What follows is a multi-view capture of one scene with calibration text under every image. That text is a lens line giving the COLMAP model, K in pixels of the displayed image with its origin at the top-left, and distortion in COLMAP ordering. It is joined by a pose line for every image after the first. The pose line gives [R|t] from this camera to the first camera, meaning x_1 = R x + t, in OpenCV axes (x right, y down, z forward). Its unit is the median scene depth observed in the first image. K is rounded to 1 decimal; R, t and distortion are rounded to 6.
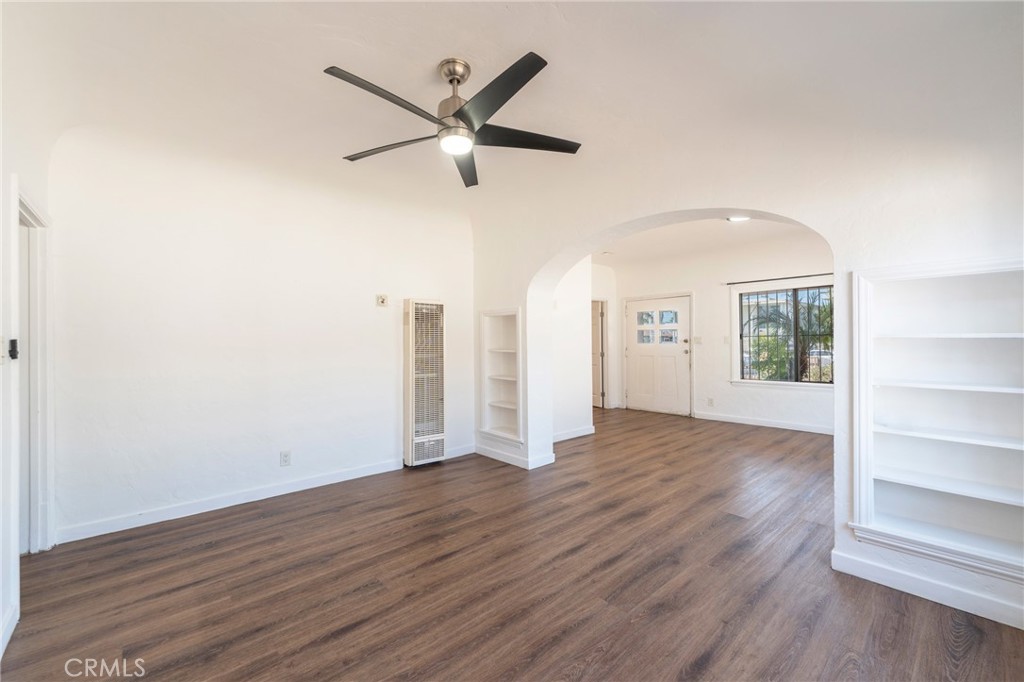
lens RADIAL K [[419.7, 0, 511.5], [0, 419.7, 346.4], [0, 0, 1]] dist [-0.002431, -0.000274]
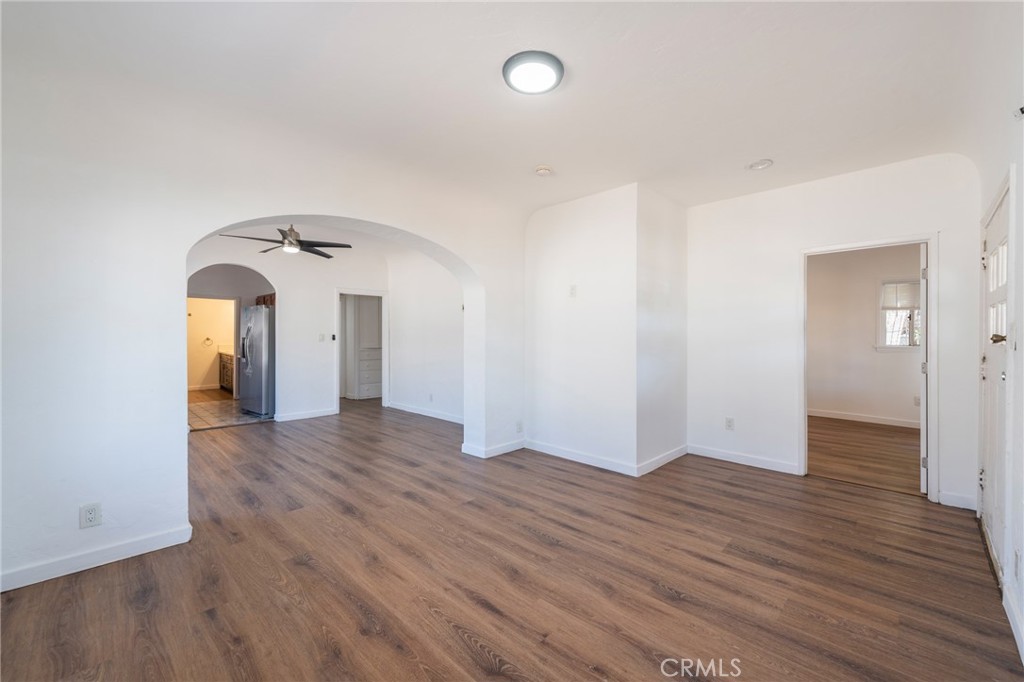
lens RADIAL K [[419.7, 0, 513.7], [0, 419.7, 335.9], [0, 0, 1]] dist [-0.002431, -0.000274]
pose [[0.056321, -0.002984, -0.998408, 1.295589], [-0.013149, 0.999907, -0.003730, -0.007054], [0.998326, 0.013338, 0.056276, 1.211388]]
